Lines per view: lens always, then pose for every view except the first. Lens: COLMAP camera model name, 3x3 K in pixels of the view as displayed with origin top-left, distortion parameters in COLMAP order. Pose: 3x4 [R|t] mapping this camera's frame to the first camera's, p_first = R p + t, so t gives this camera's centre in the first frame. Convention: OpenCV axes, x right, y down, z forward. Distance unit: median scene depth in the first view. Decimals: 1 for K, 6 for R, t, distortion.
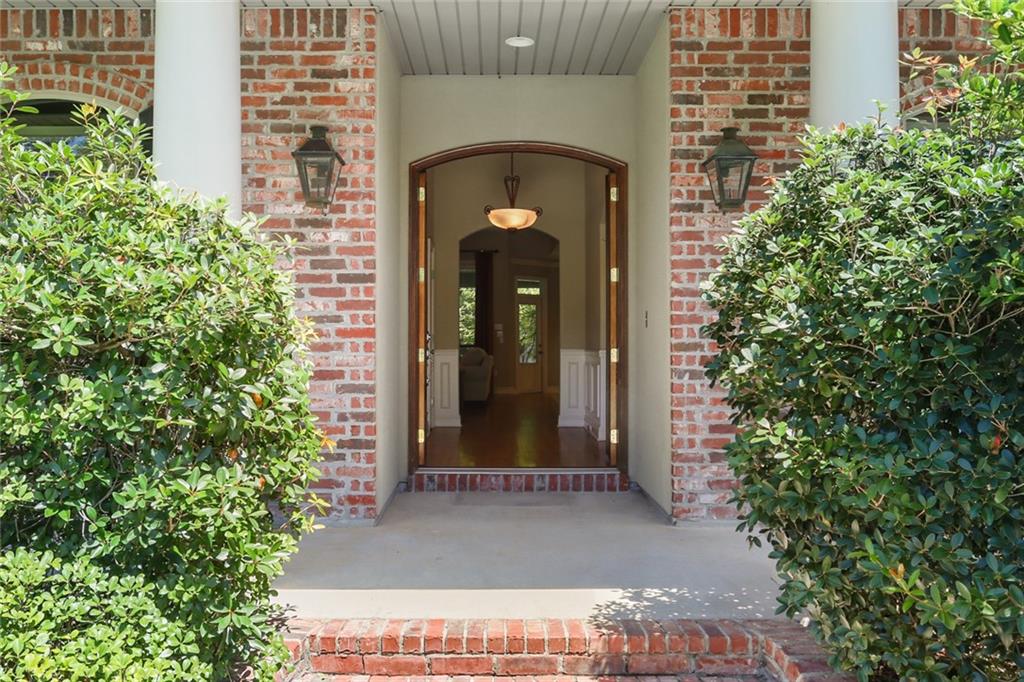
lens RADIAL K [[692.5, 0, 512.0], [0, 692.5, 341.0], [0, 0, 1]] dist [-0.000016, -0.000014]
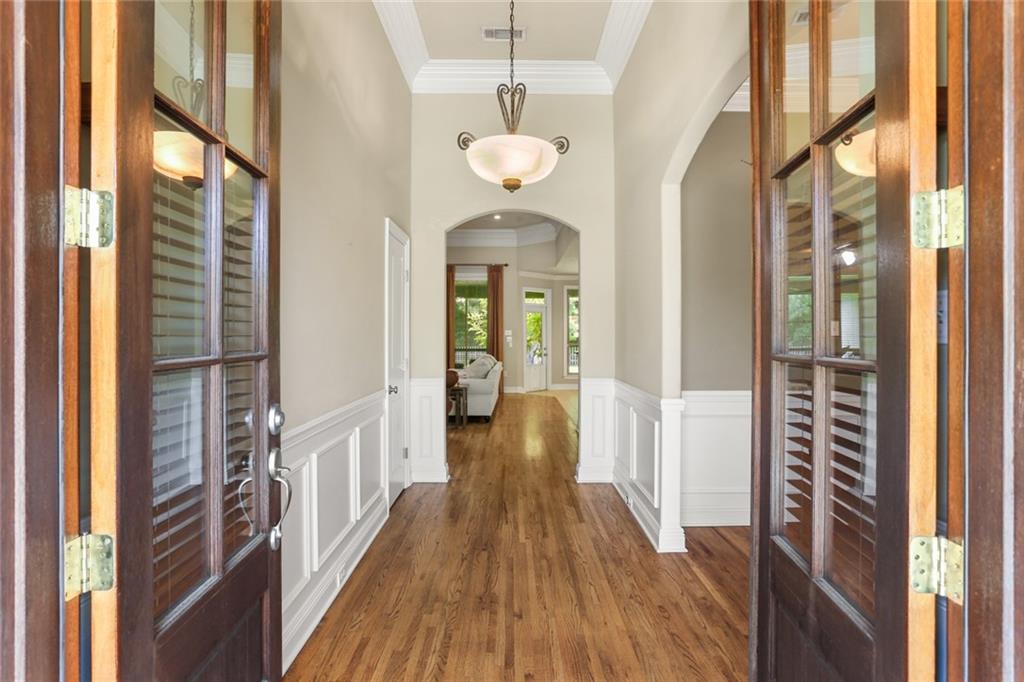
lens RADIAL K [[504.2, 0, 512.0], [0, 504.2, 341.0], [0, 0, 1]] dist [-0.031203, 0.000727]
pose [[0.999889, -0.000066, -0.014896, 0.004807], [0.000106, 0.999996, 0.002677, -0.029634], [0.014896, -0.002678, 0.999885, 0.473522]]
